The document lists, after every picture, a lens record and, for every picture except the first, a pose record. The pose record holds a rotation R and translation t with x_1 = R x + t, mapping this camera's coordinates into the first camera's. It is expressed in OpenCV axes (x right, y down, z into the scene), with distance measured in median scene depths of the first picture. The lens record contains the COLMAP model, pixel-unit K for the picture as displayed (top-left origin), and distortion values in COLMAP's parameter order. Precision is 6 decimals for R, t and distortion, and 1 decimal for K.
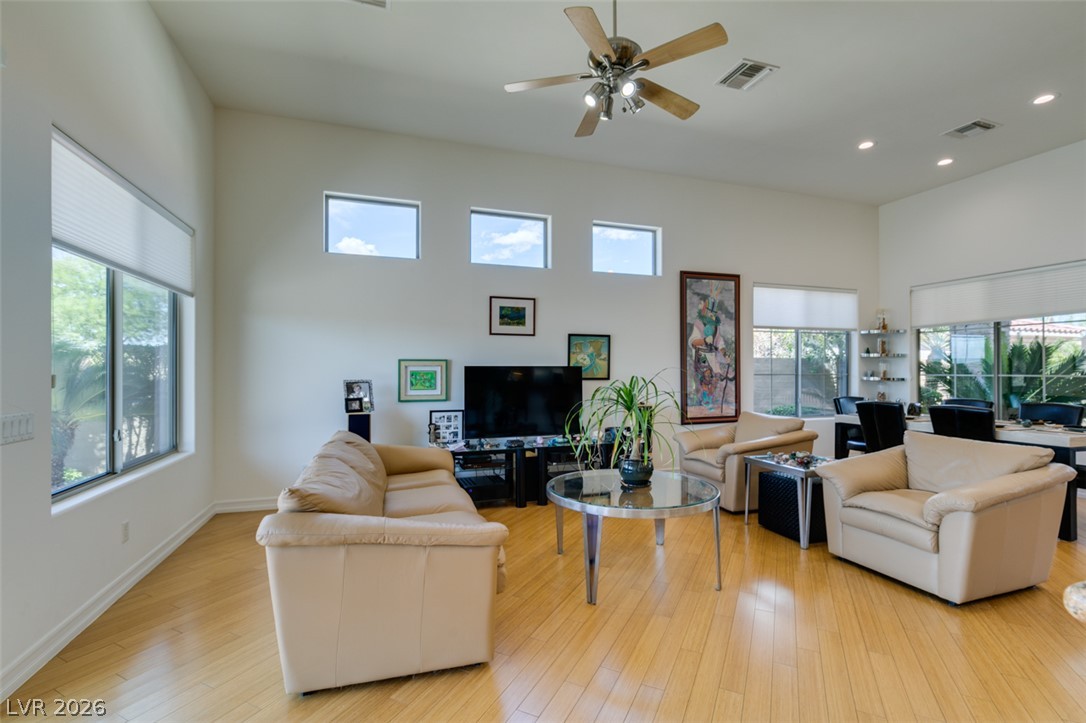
lens RADIAL K [[485.1, 0, 546.3], [0, 485.1, 368.0], [0, 0, 1]] dist [-0.004073, -0.000110]
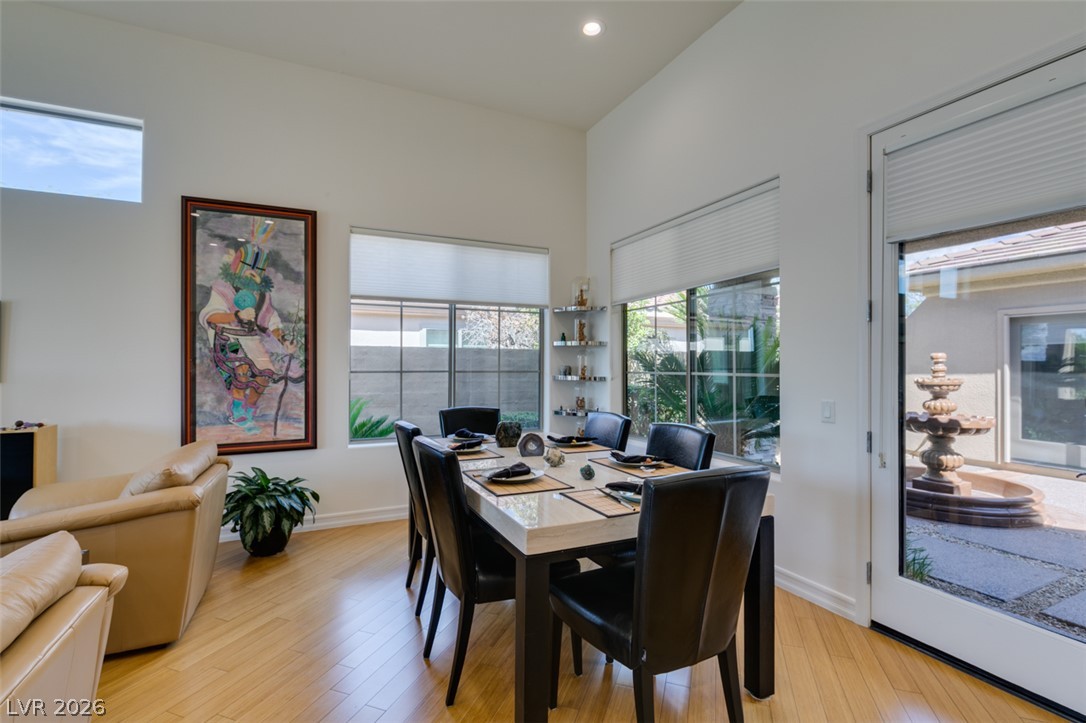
lens RADIAL K [[485.1, 0, 537.5], [0, 485.1, 359.1], [0, 0, 1]] dist [-0.004073, -0.000110]
pose [[0.994446, 0.002393, 0.105220, 0.631977], [-0.001625, 0.999971, -0.007385, 0.001083], [-0.105235, 0.007173, 0.994422, 0.364491]]
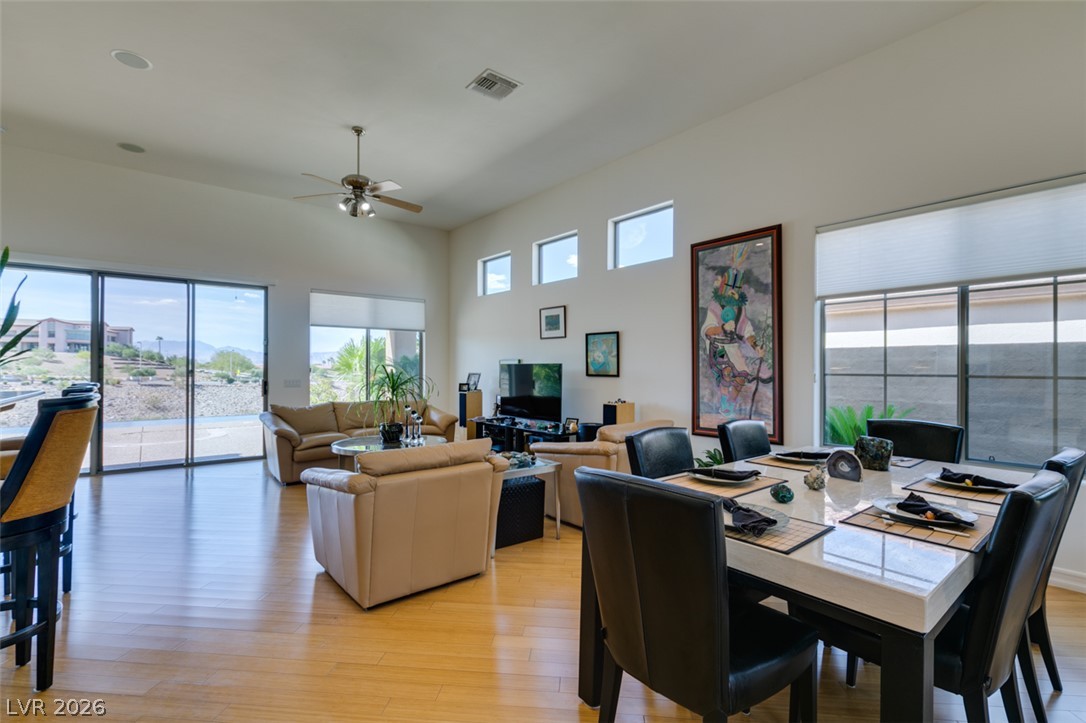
lens RADIAL K [[485.1, 0, 544.7], [0, 485.1, 362.2], [0, 0, 1]] dist [-0.004073, -0.000110]
pose [[0.358041, -0.008468, -0.933667, 0.926307], [0.000695, 0.999961, -0.008802, 0.003201], [0.933705, 0.002503, 0.358033, 0.471830]]
